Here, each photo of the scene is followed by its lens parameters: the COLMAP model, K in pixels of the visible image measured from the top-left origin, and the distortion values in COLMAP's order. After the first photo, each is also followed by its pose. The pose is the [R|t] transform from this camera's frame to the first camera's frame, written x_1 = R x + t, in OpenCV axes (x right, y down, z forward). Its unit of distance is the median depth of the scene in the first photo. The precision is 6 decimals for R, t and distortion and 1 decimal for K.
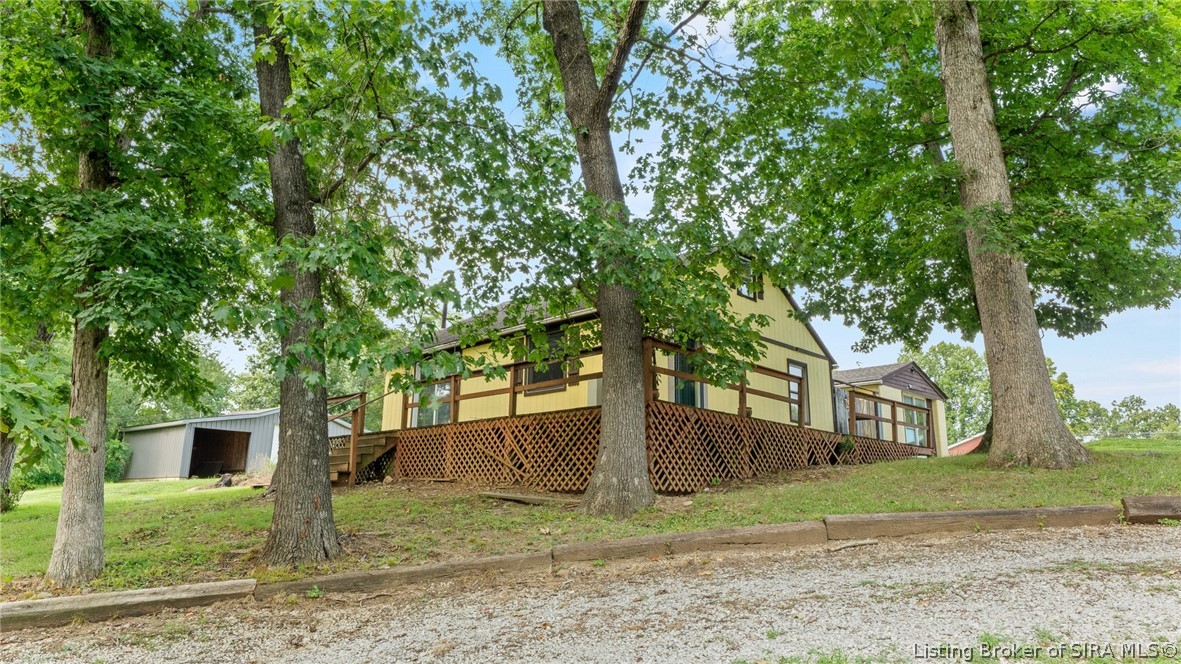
lens RADIAL K [[772.7, 0, 590.5], [0, 772.7, 332.0], [0, 0, 1]] dist [-0.000566, -0.000211]
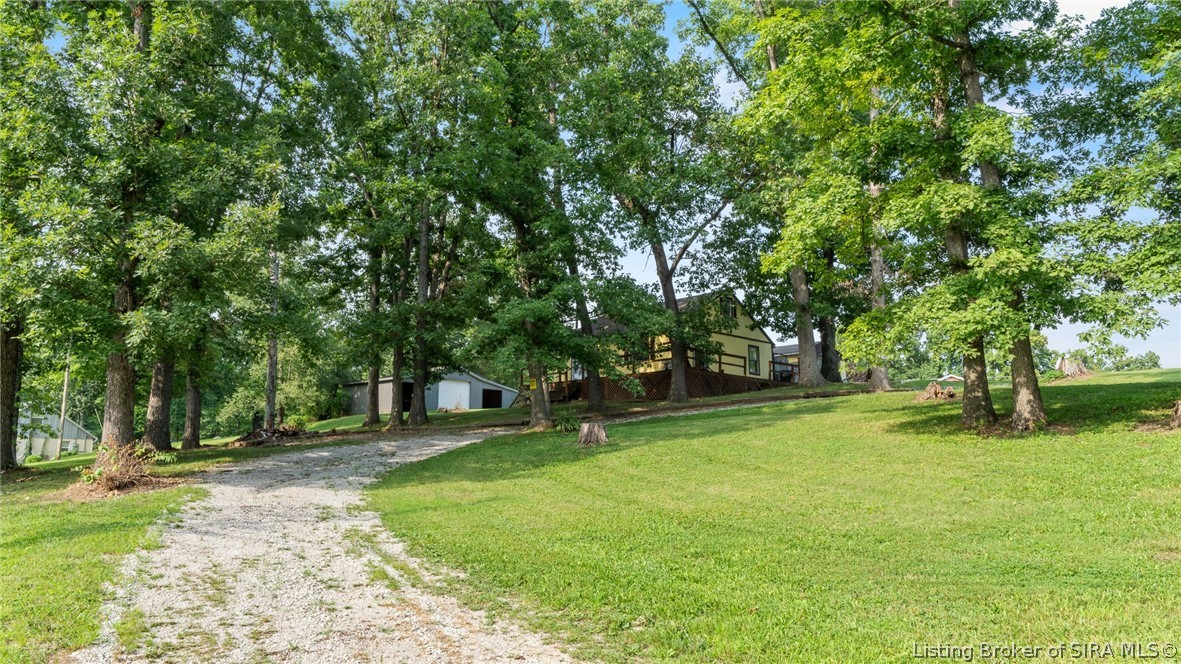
lens RADIAL K [[883.6, 0, 590.5], [0, 883.6, 332.0], [0, 0, 1]] dist [-0.001575, -0.000222]
pose [[0.999718, -0.017610, -0.015955, -0.204116], [0.018616, 0.997693, 0.065280, -0.242515], [0.014768, -0.065559, 0.997739, -2.074722]]
